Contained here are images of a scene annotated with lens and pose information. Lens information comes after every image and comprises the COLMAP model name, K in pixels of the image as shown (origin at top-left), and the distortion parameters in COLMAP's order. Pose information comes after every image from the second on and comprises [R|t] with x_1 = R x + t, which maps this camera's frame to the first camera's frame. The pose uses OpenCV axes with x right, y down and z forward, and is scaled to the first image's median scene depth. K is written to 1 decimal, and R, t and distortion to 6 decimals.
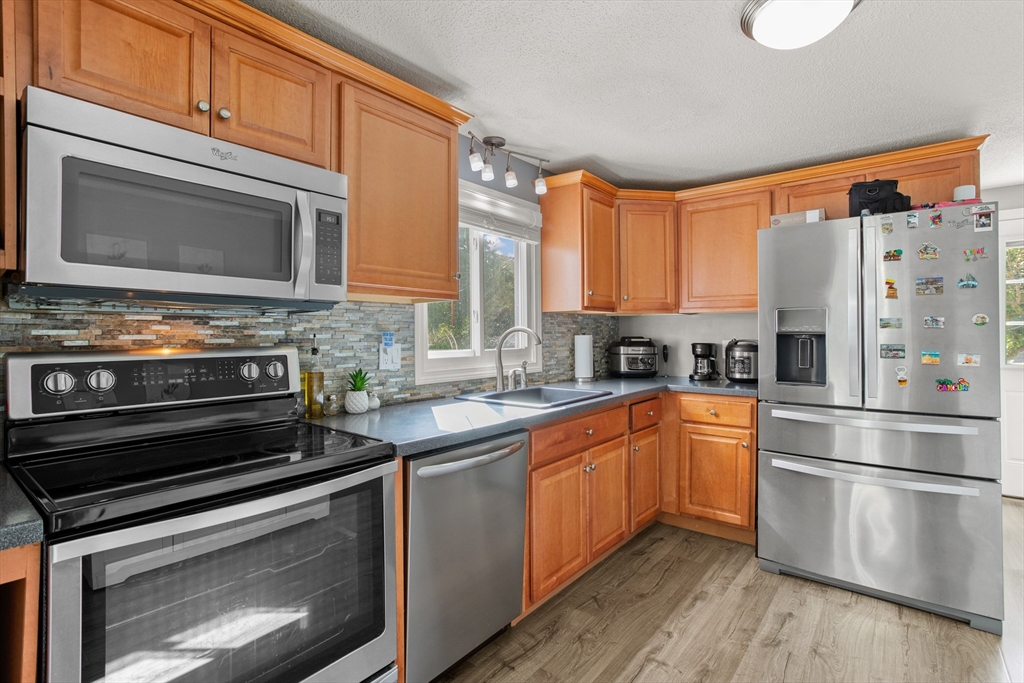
lens RADIAL K [[497.2, 0, 511.8], [0, 497.2, 329.2], [0, 0, 1]] dist [-0.056659, 0.029779]
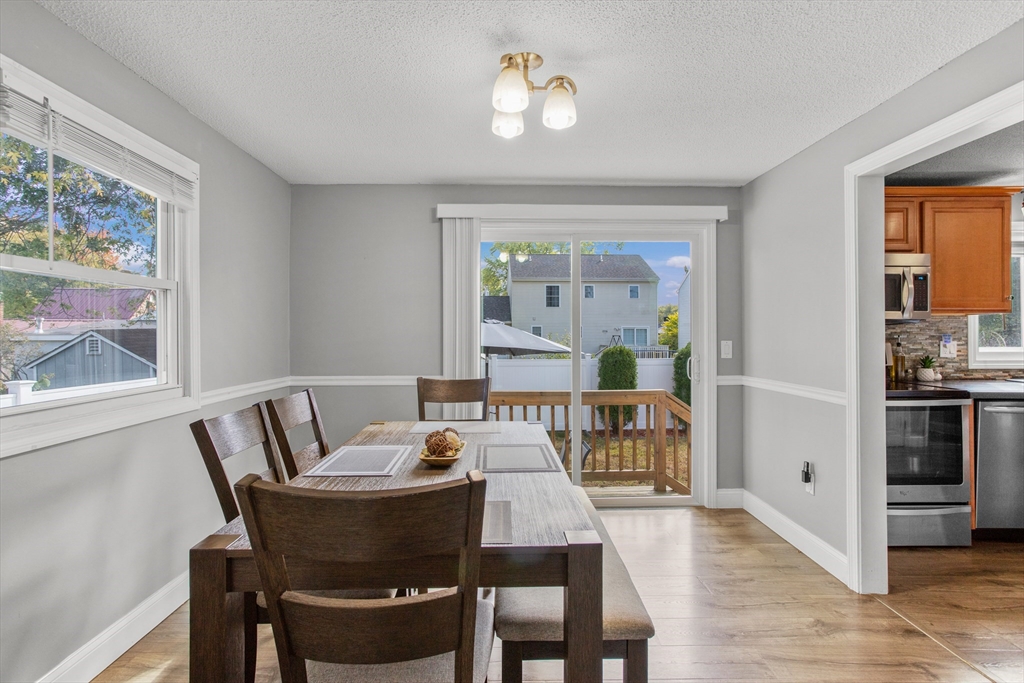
lens RADIAL K [[505.3, 0, 509.2], [0, 505.3, 334.8], [0, 0, 1]] dist [-0.027428, 0.030355]
pose [[0.651698, 0.001222, -0.758477, 0.065226], [0.008149, 0.999930, 0.008613, -0.017791], [0.758435, -0.011793, 0.651643, -1.162128]]
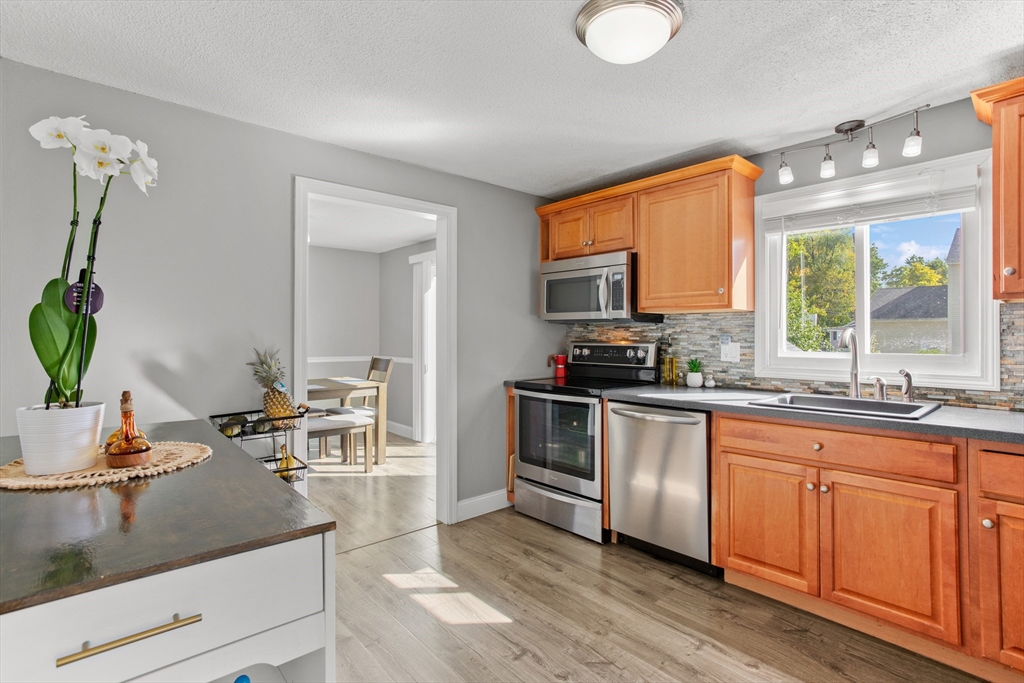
lens RADIAL K [[499.7, 0, 512.0], [0, 499.7, 341.5], [0, 0, 1]] dist [-0.026214, 0.030614]
pose [[-0.170869, 0.015006, -0.985179, 1.214564], [0.008993, 0.999866, 0.013670, 0.002948], [0.985253, -0.006524, -0.170981, 0.667939]]
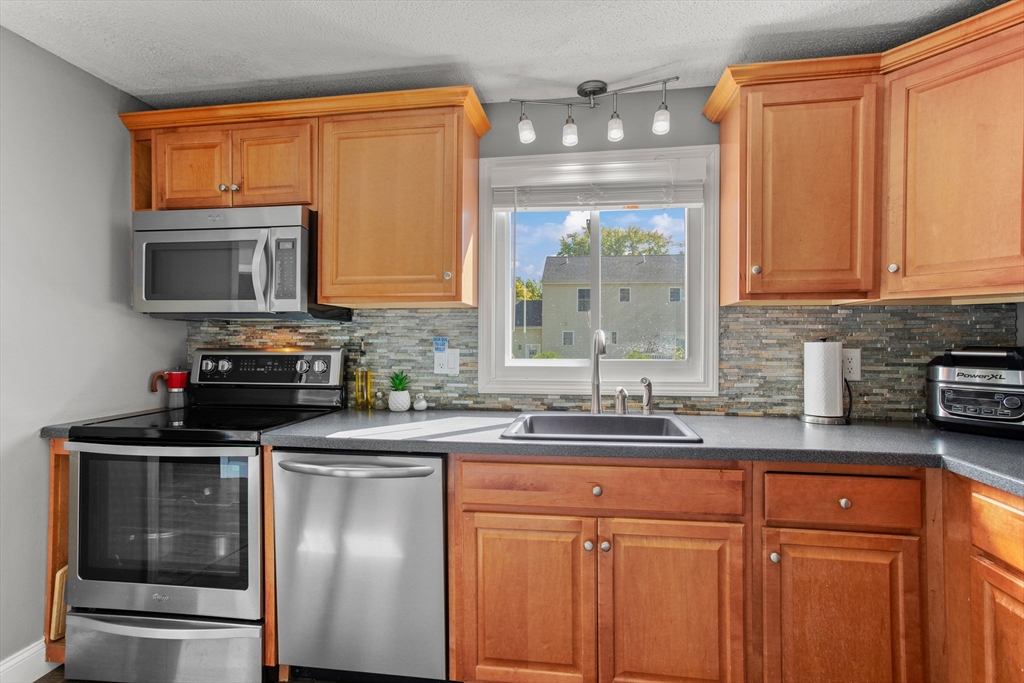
lens RADIAL K [[499.7, 0, 512.0], [0, 499.7, 341.5], [0, 0, 1]] dist [-0.026214, 0.030614]
pose [[0.498410, 0.005215, -0.866926, 0.719205], [0.005906, 0.999938, 0.009410, 0.006282], [0.866921, -0.009810, 0.498348, 0.628035]]
